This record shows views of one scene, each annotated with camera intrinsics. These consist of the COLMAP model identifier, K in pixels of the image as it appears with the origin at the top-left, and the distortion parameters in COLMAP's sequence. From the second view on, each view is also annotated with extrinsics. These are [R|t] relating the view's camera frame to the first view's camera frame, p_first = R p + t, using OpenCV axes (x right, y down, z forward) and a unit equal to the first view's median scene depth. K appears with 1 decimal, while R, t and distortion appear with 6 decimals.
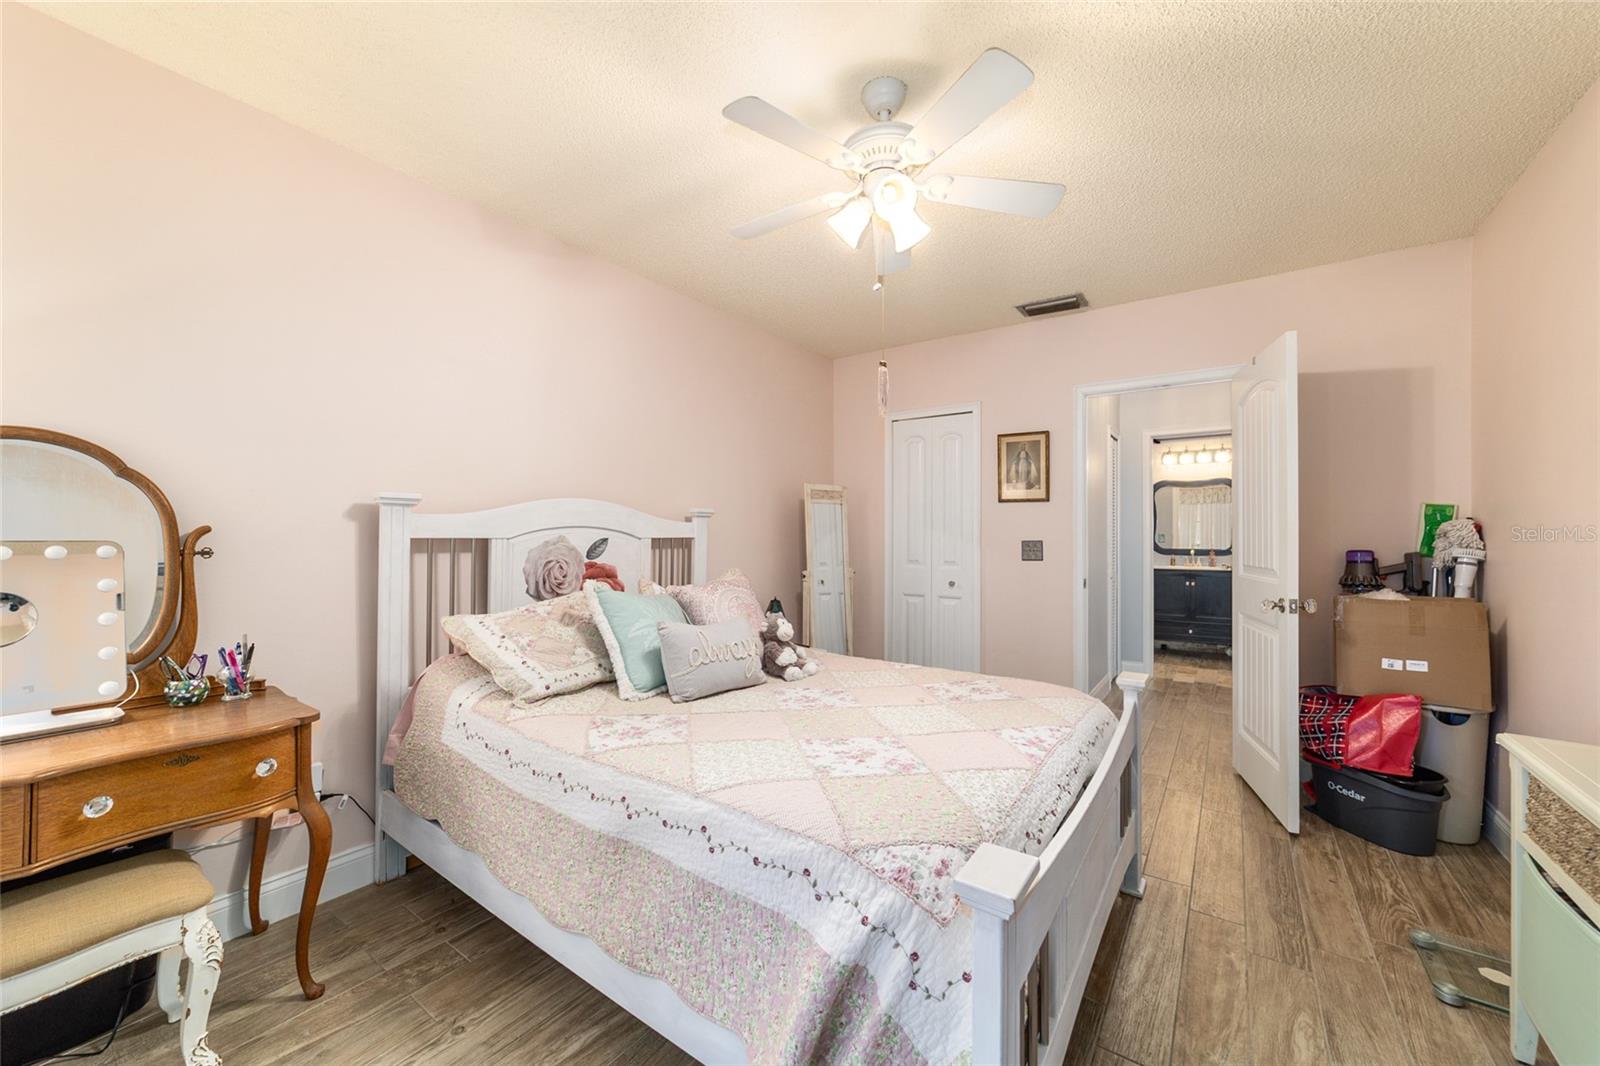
lens RADIAL K [[621.2, 0, 798.8], [0, 621.2, 531.3], [0, 0, 1]] dist [-0.010694, 0.002892]
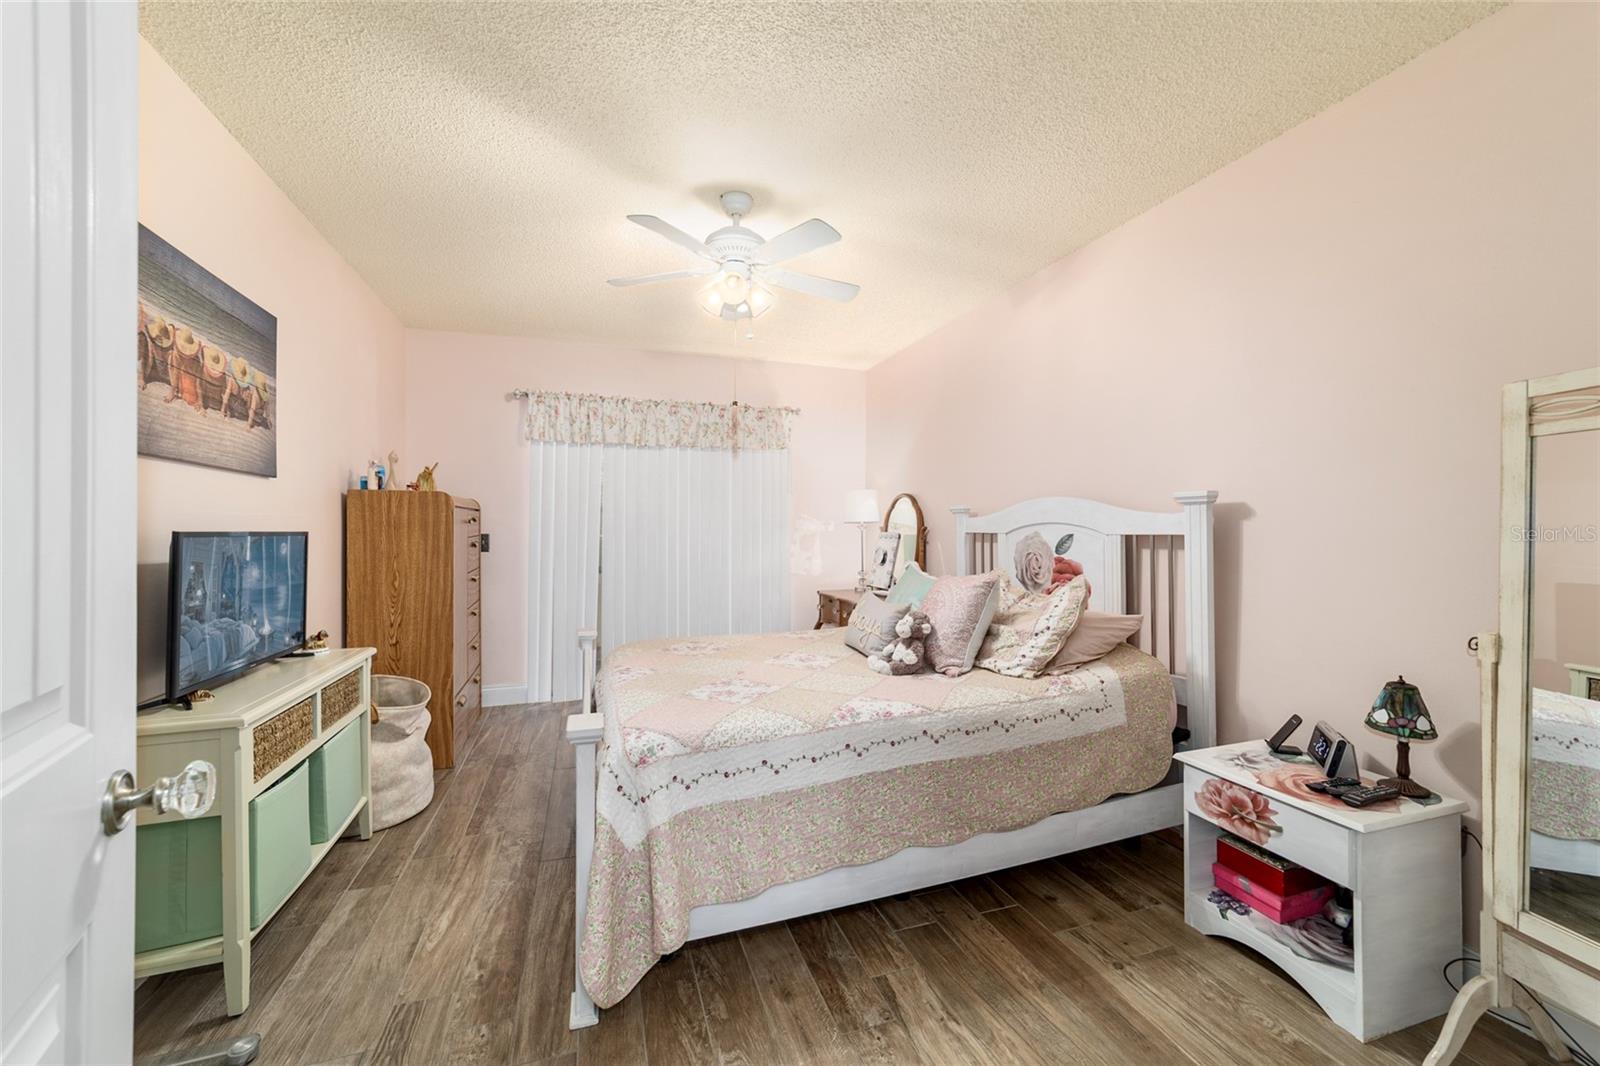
lens RADIAL K [[621.2, 0, 800.7], [0, 621.2, 531.3], [0, 0, 1]] dist [-0.010694, 0.002892]
pose [[-0.593390, -0.007680, -0.804878, 0.767974], [-0.003409, 0.999969, -0.007029, 0.015526], [0.804908, -0.001427, -0.593399, 1.284181]]
